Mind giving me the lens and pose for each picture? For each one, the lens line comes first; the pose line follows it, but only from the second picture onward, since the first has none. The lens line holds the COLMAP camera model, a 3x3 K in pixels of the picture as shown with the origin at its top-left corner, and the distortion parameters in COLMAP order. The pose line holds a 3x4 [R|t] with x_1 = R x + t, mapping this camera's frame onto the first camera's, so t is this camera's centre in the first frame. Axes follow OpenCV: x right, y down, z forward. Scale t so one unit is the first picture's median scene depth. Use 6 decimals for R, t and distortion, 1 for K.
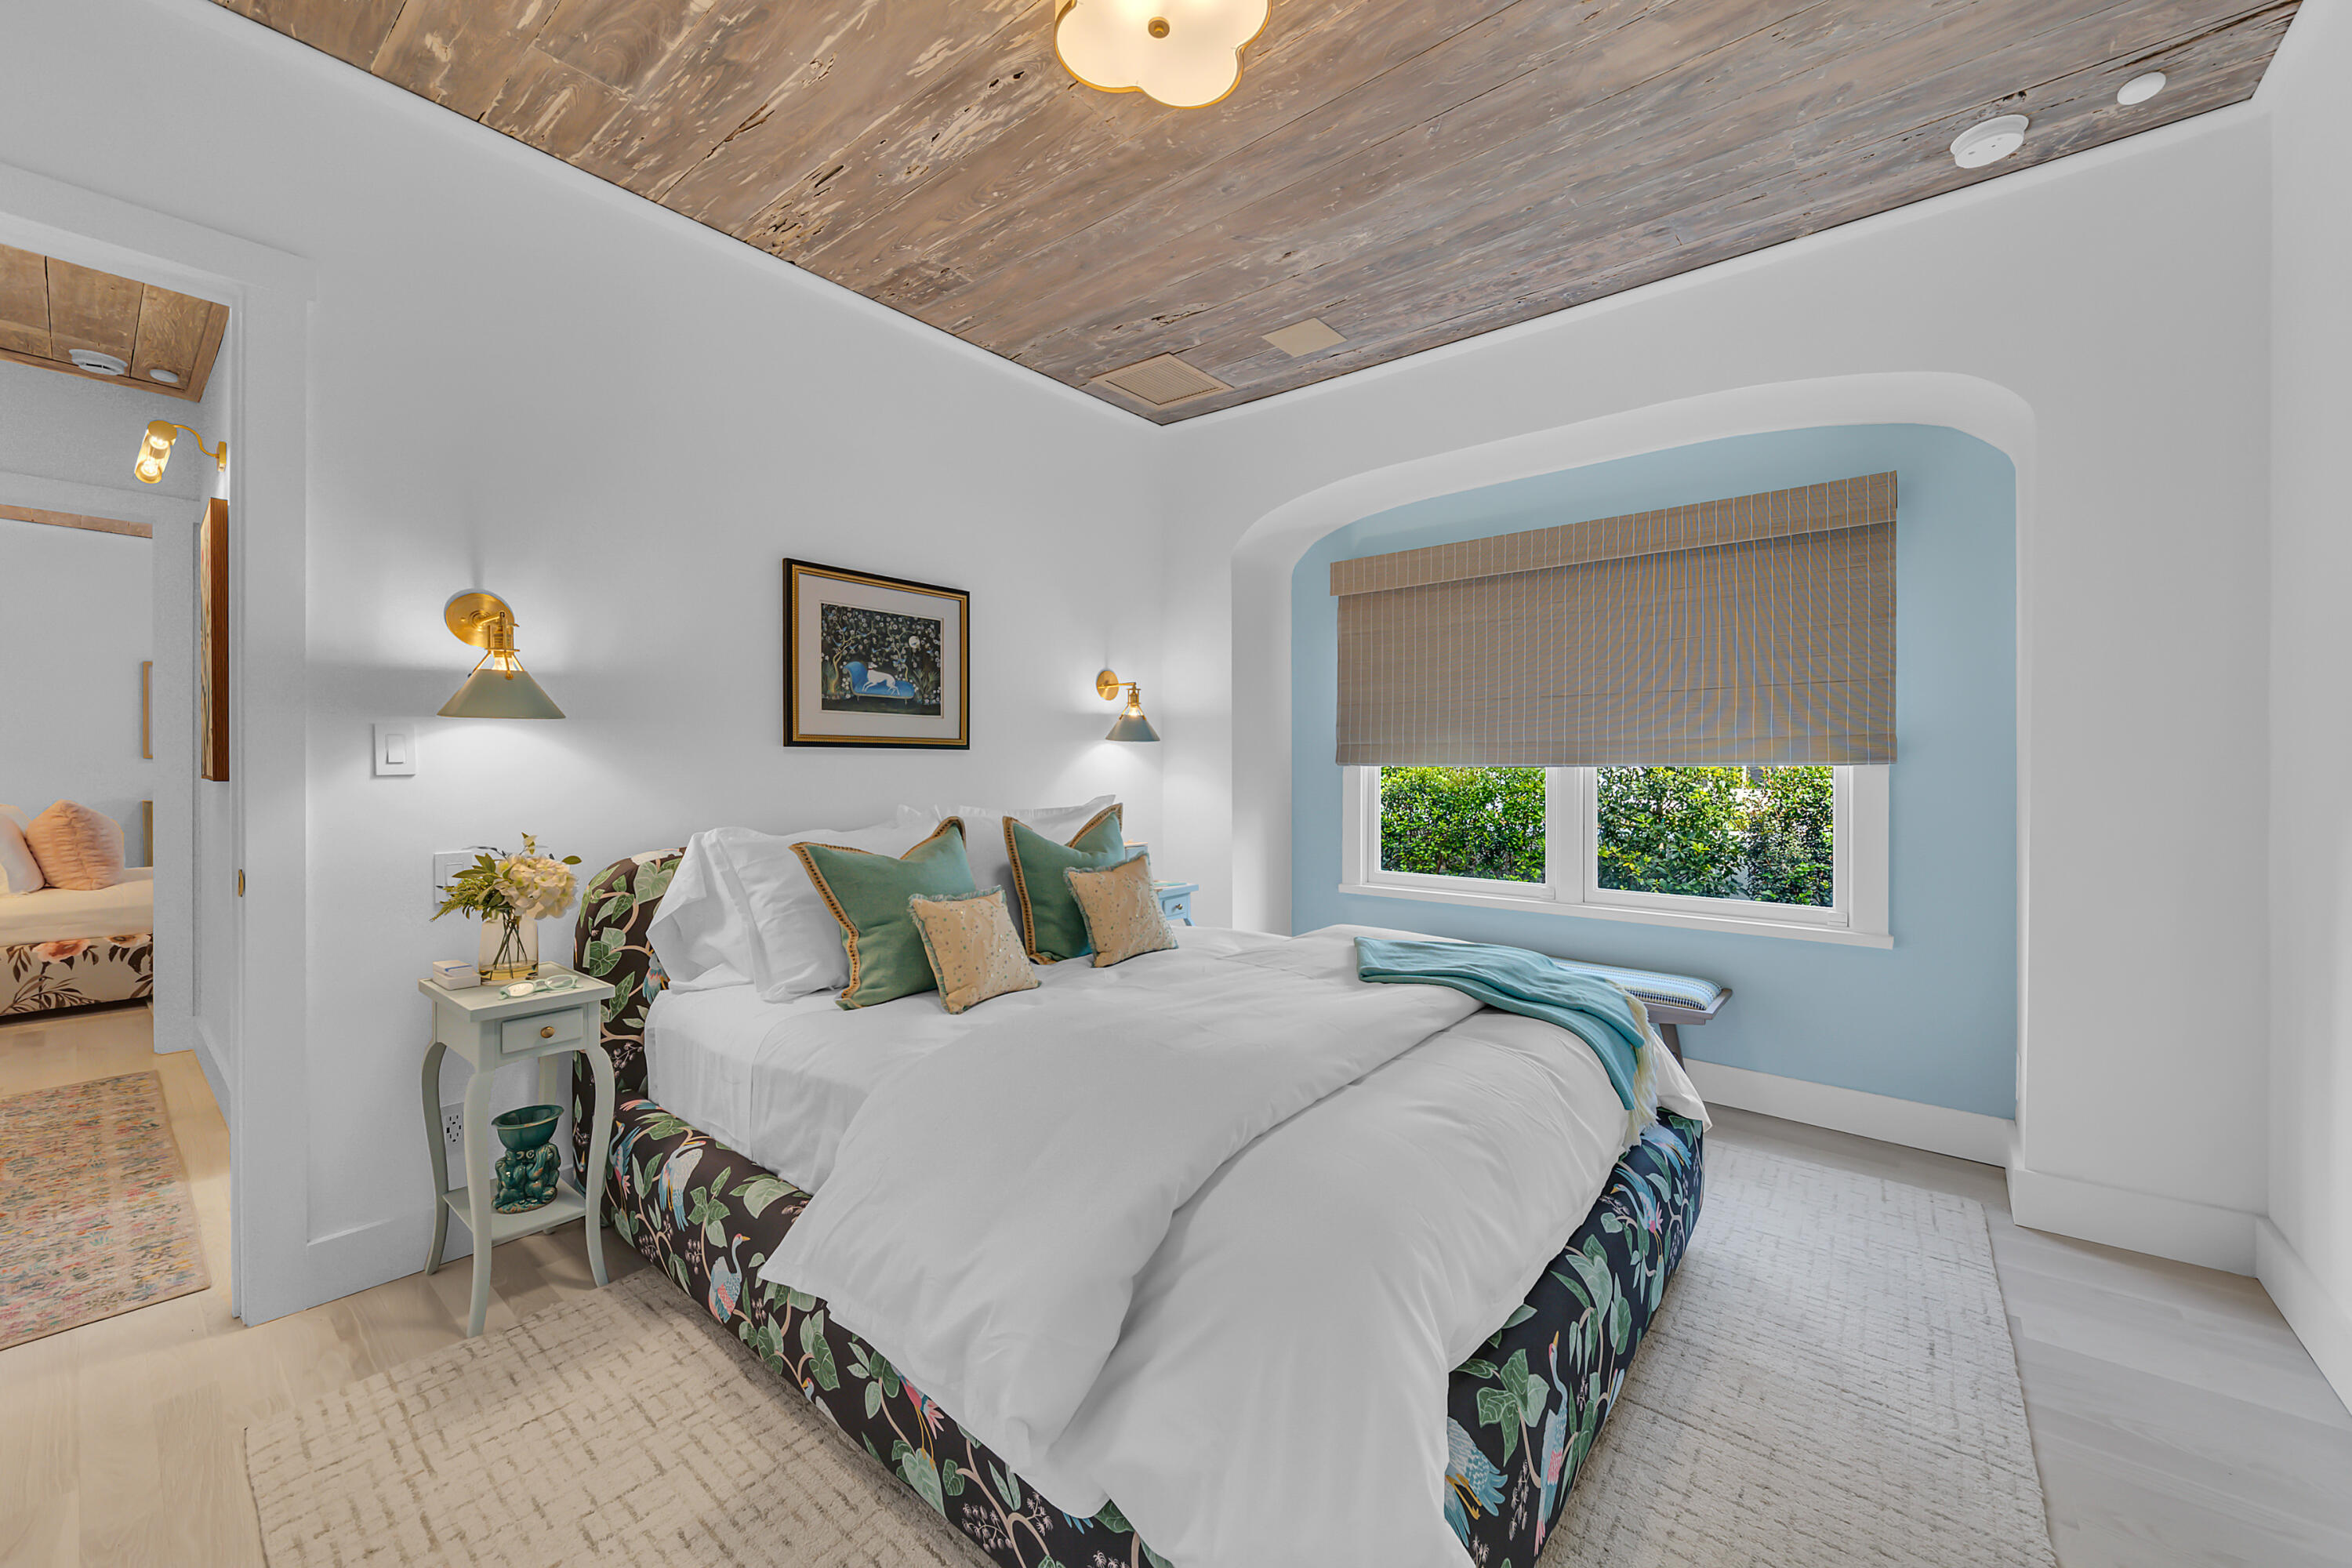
lens RADIAL K [[866.5, 0, 1175.9], [0, 866.5, 772.6], [0, 0, 1]] dist [-0.000553, -0.000131]
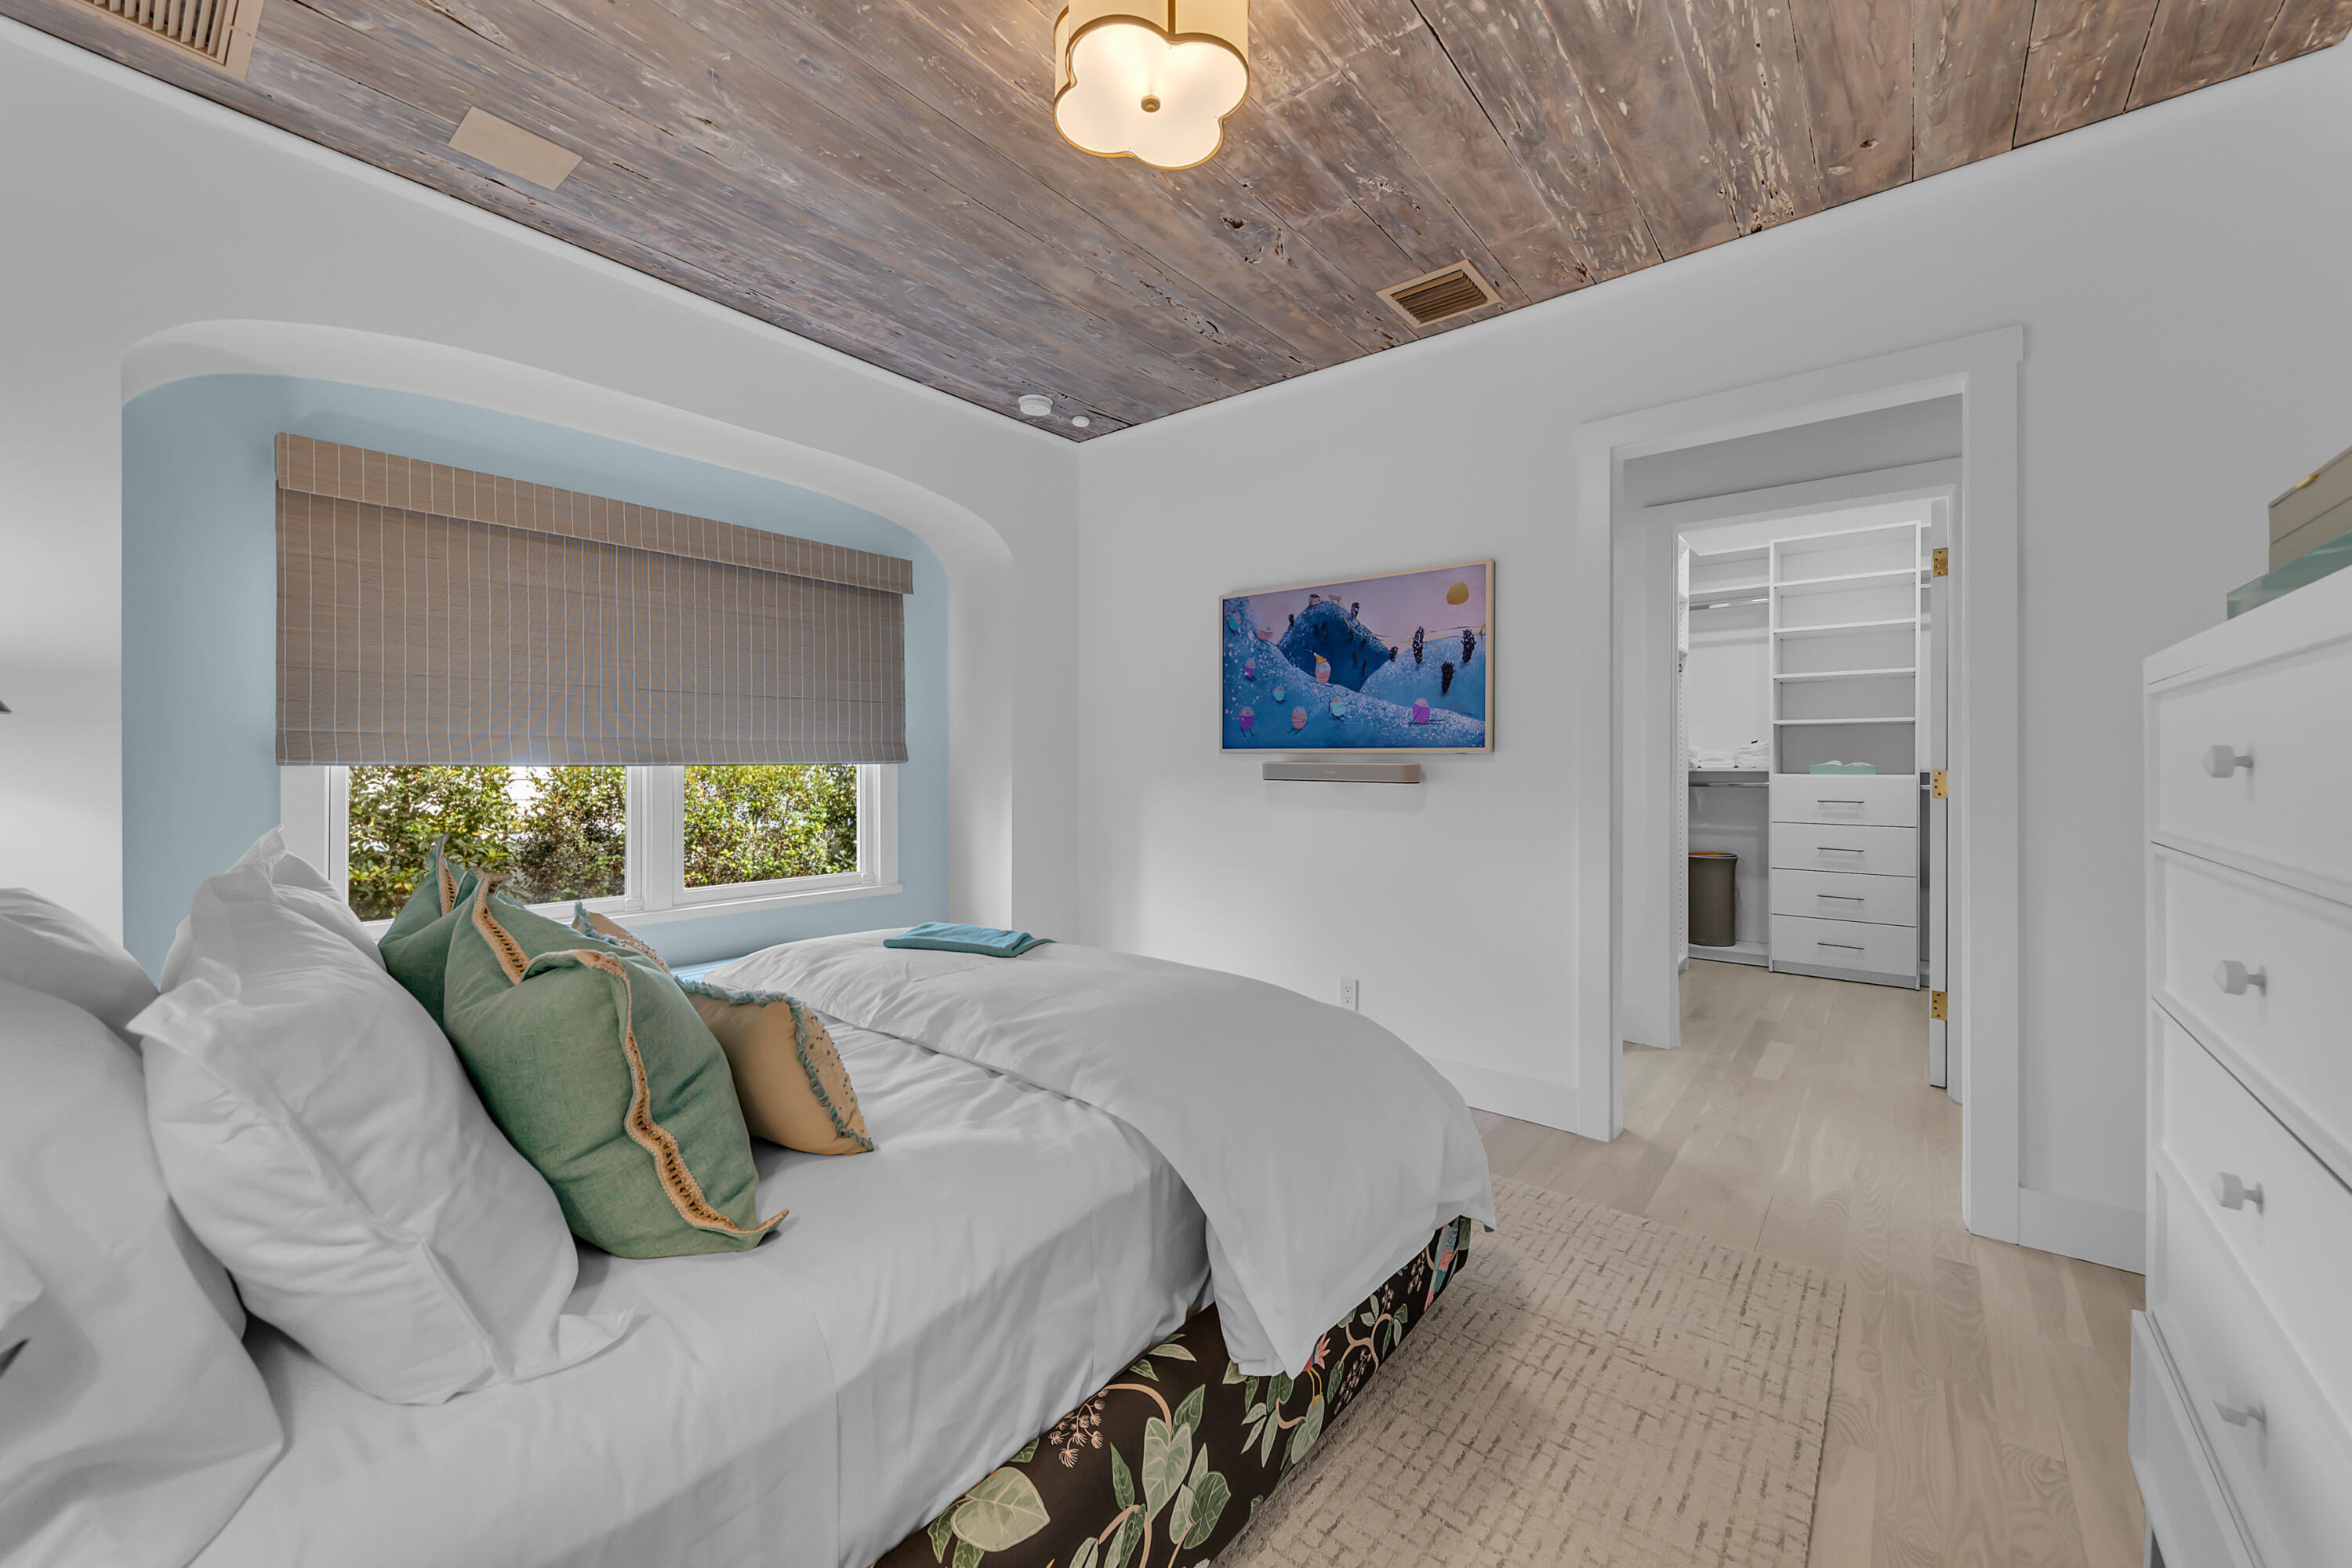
lens RADIAL K [[896.4, 0, 1178.5], [0, 896.4, 765.5], [0, 0, 1]] dist [0.000065, -0.000080]
pose [[0.006850, -0.003097, 0.999972, -0.610752], [0.007740, 0.999965, 0.003044, -0.006241], [-0.999947, 0.007719, 0.006874, 0.500127]]
